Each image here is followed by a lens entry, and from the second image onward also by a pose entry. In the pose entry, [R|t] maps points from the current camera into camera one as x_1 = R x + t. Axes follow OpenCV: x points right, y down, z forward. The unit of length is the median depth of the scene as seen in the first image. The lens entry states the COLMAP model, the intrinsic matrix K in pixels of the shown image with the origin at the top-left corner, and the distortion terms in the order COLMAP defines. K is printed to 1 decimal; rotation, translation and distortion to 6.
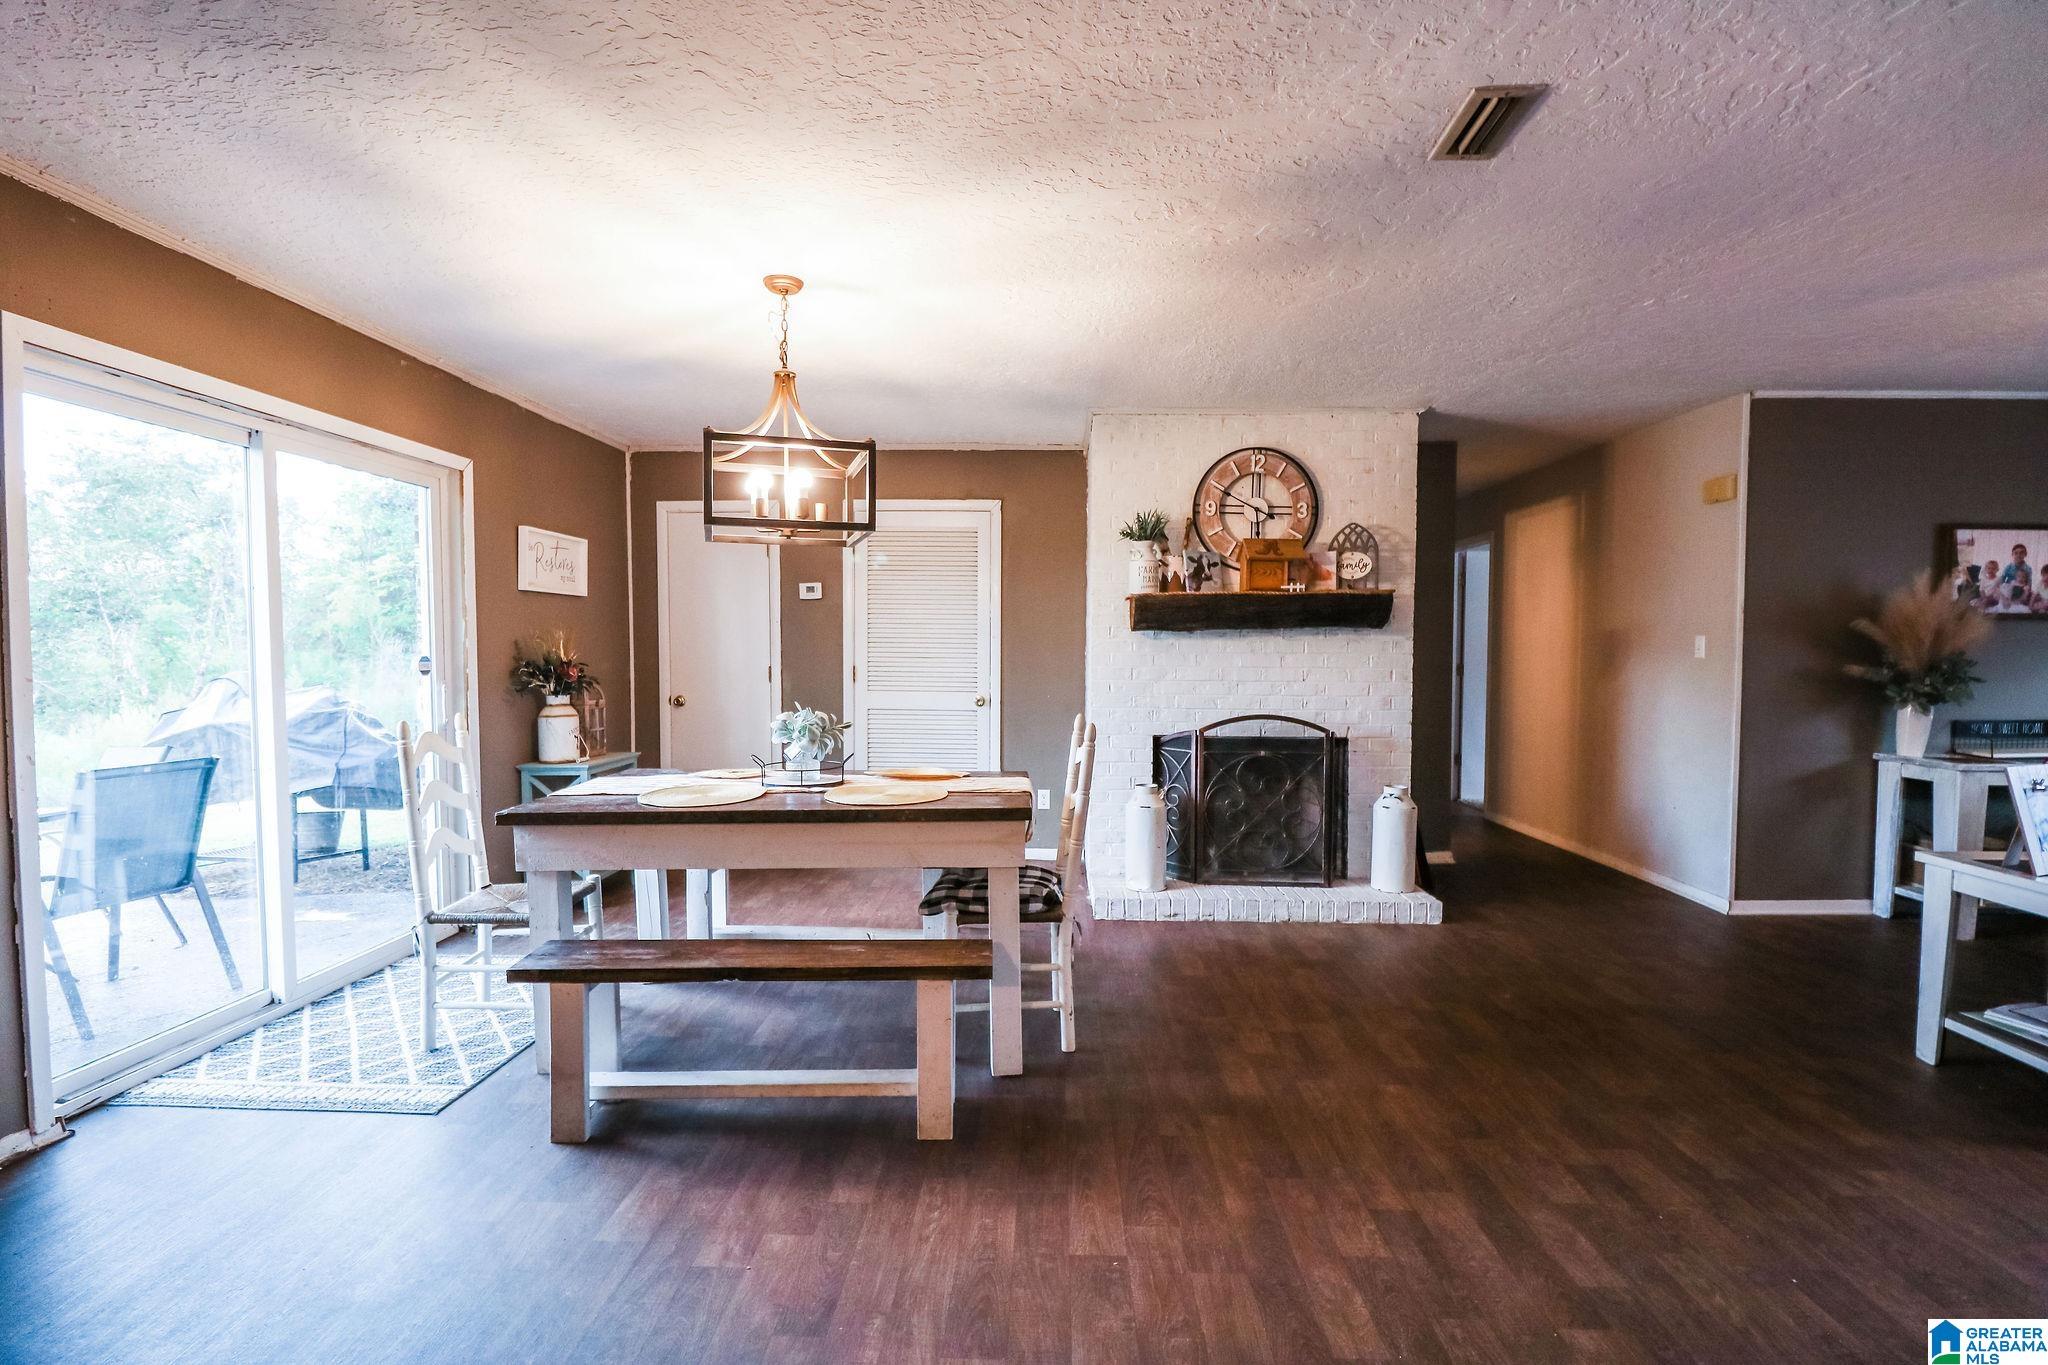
lens RADIAL K [[959.4, 0, 1014.4], [0, 959.4, 690.5], [0, 0, 1]] dist [0.001091, -0.013630]
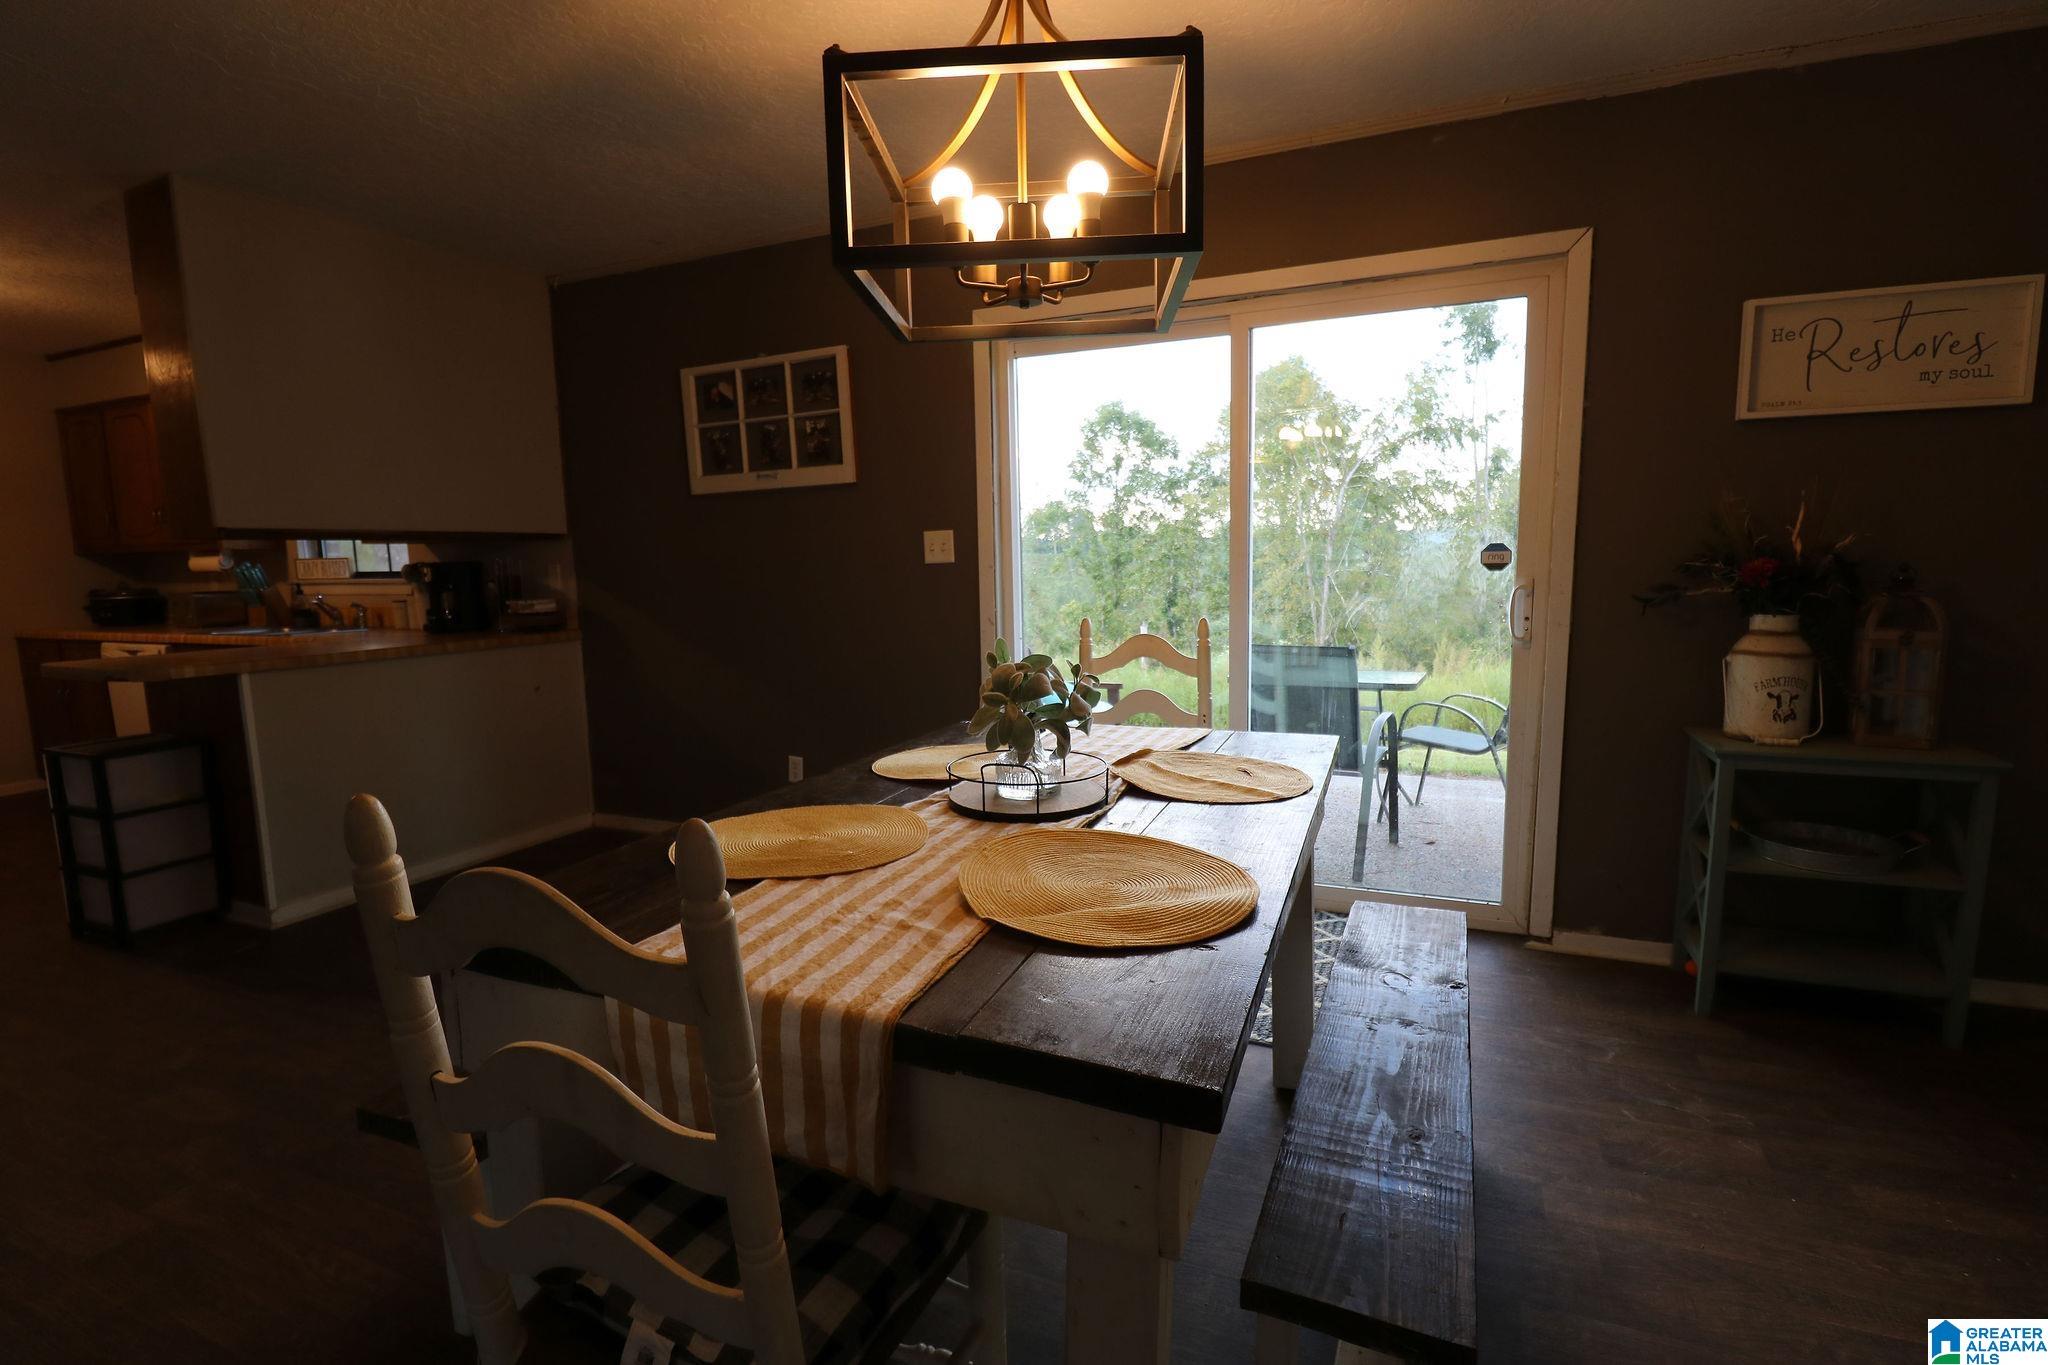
lens RADIAL K [[952.5, 0, 1025.0], [0, 952.5, 688.4], [0, 0, 1]] dist [0.000997, -0.013679]
pose [[-0.360317, 0.137398, -0.922656, 0.172569], [-0.019180, 0.987793, 0.154588, -0.028900], [0.932633, 0.073397, -0.353284, 0.845324]]
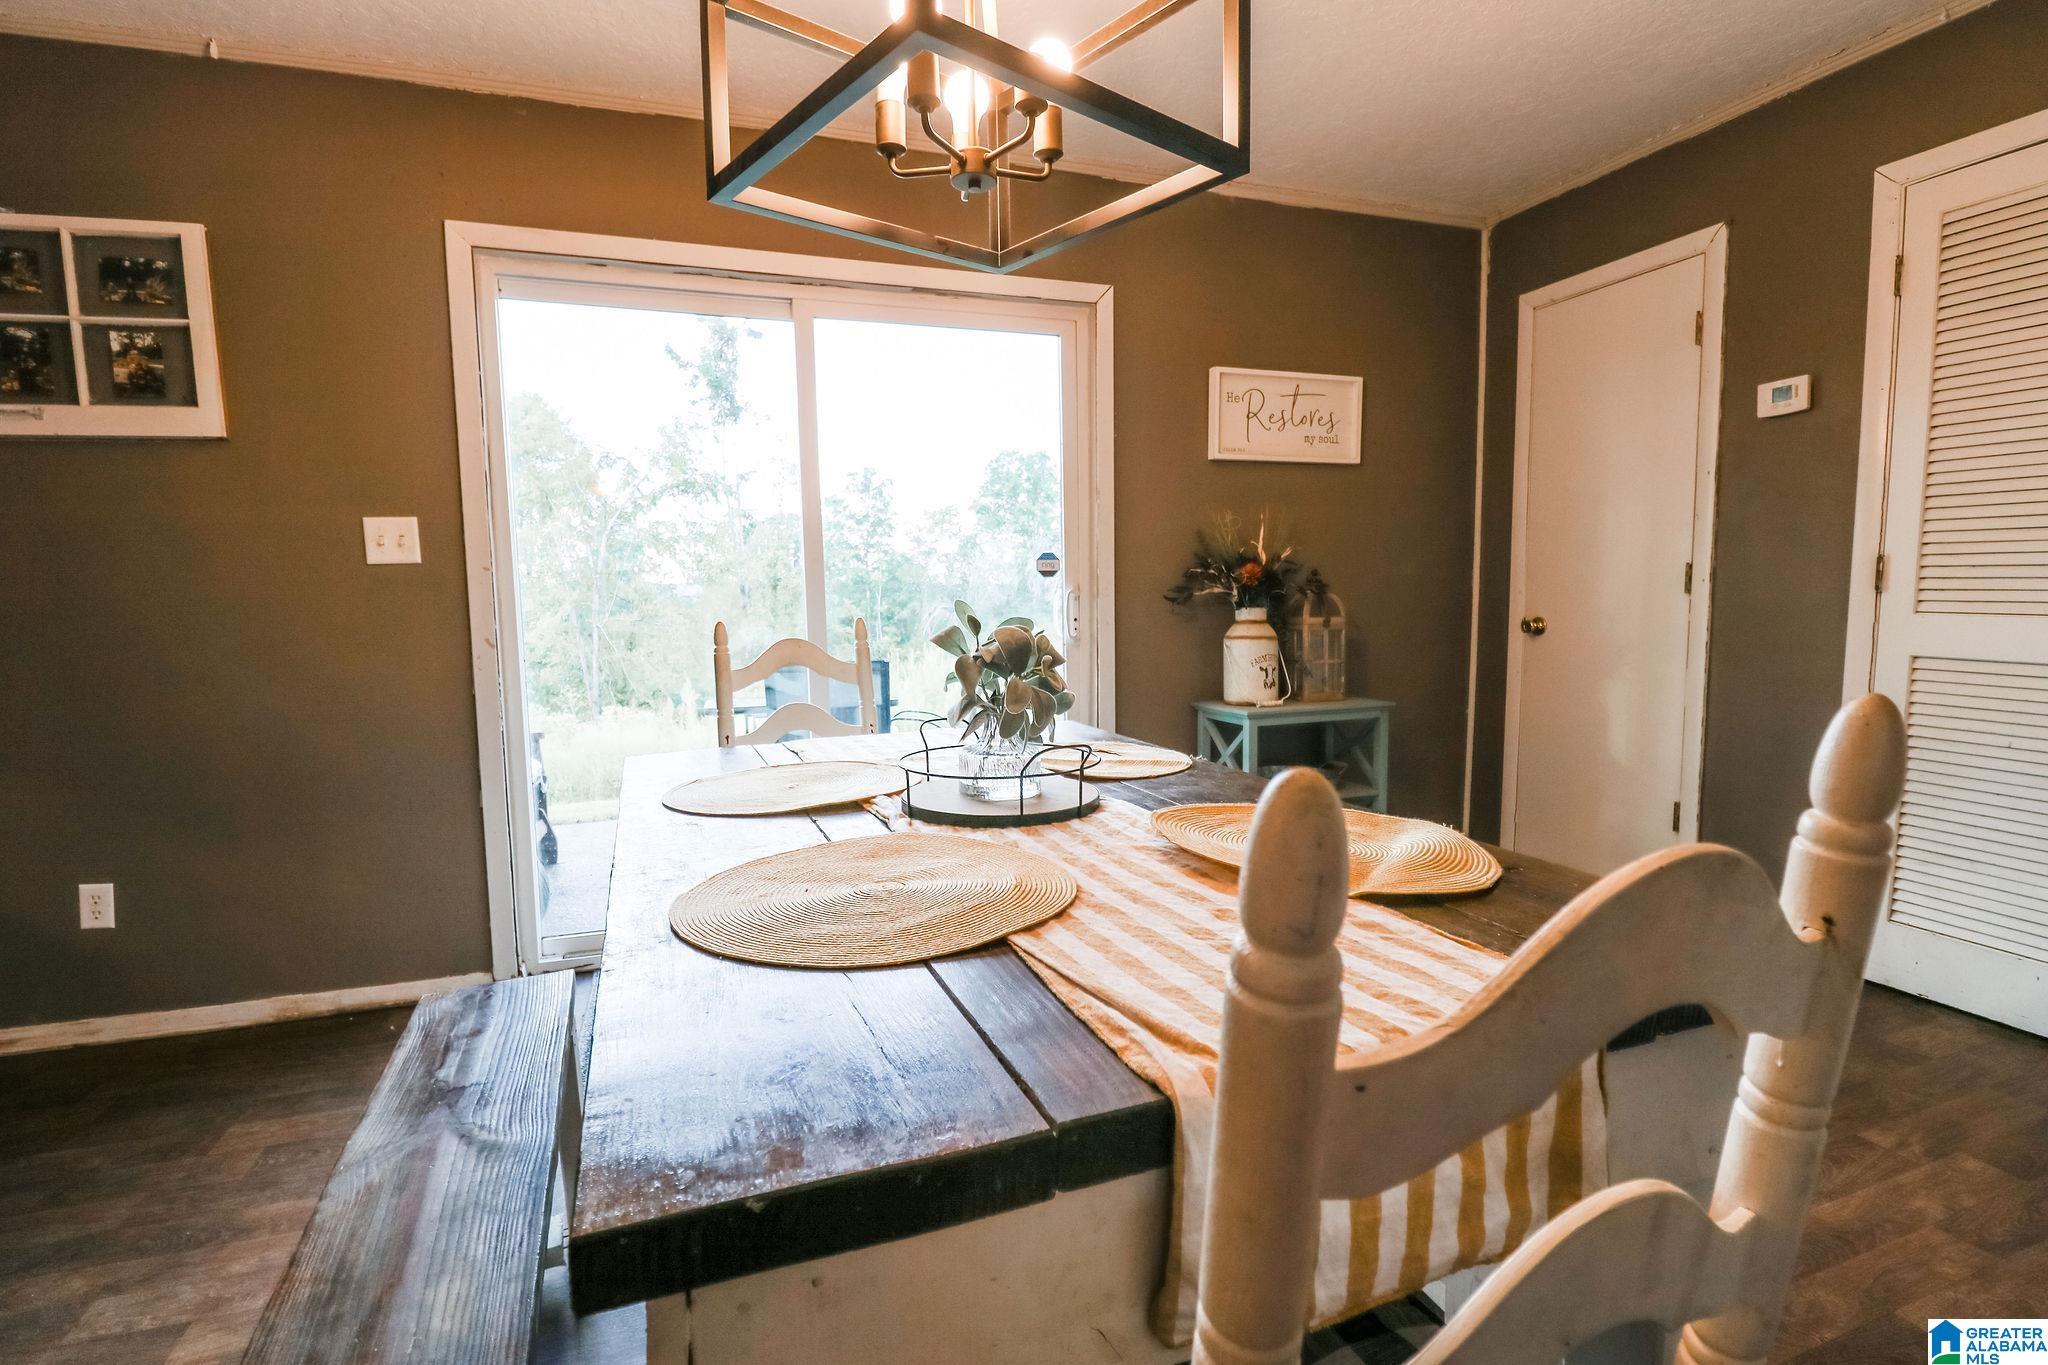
lens RADIAL K [[952.5, 0, 1025.0], [0, 952.5, 688.4], [0, 0, 1]] dist [0.000997, -0.013679]
pose [[0.377588, 0.085505, -0.922018, 0.109512], [-0.023825, 0.996295, 0.082636, 0.010750], [0.925667, -0.009235, 0.378226, 0.618414]]
